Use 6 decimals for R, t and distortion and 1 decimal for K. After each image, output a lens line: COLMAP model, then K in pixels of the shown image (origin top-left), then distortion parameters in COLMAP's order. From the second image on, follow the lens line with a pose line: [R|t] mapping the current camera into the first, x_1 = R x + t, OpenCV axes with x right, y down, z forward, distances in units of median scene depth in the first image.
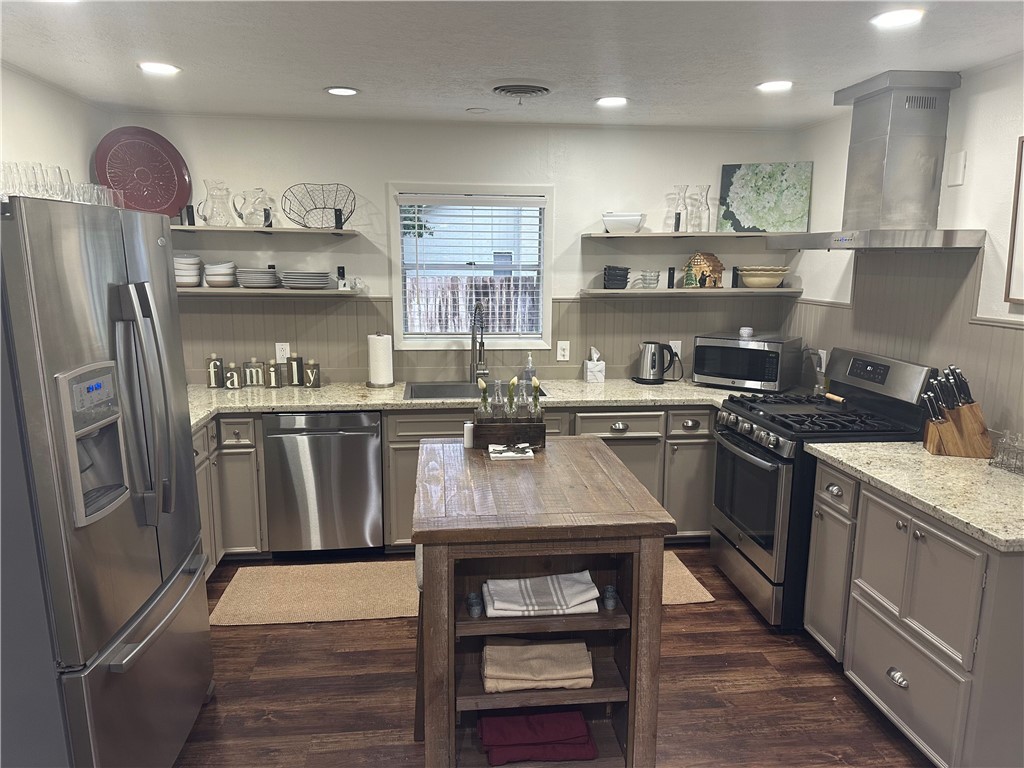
lens RADIAL K [[714.0, 0, 508.4], [0, 714.0, 387.9], [0, 0, 1]] dist [0.131436, -0.225430]
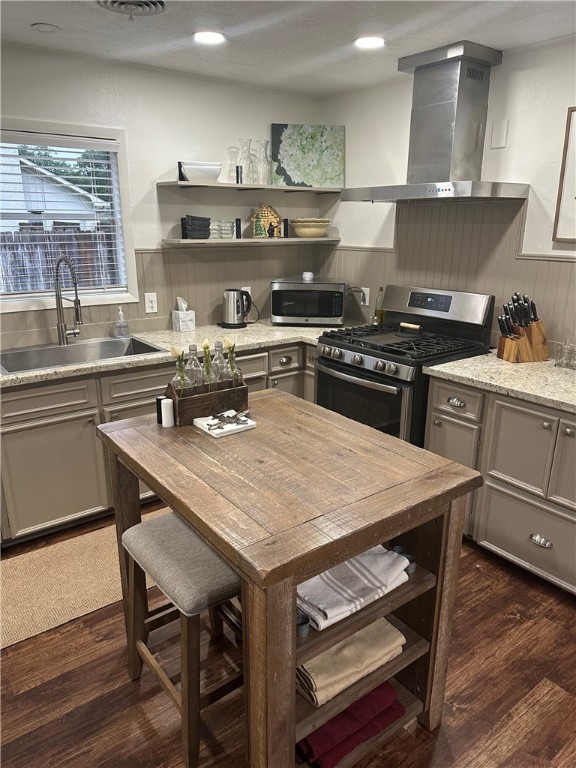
lens RADIAL K [[535.5, 0, 287.2], [0, 535.5, 387.9], [0, 0, 1]] dist [0.131436, -0.225430]
pose [[0.852870, -0.154357, 0.498785, -0.177775], [0.091569, 0.984715, 0.148162, -0.032300], [-0.514031, -0.080690, 0.853968, 0.264835]]
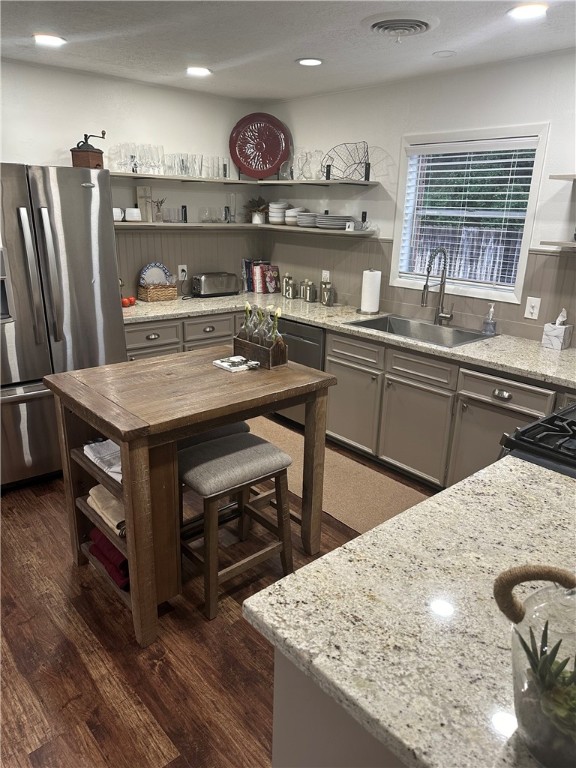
lens RADIAL K [[529.7, 0, 288.3], [0, 529.7, 396.8], [0, 0, 1]] dist [0.053297, -0.089951]
pose [[0.576127, 0.278791, -0.768344, 0.513617], [-0.167224, 0.960352, 0.223070, -0.047857], [0.800071, -0.000032, 0.599905, 0.367201]]
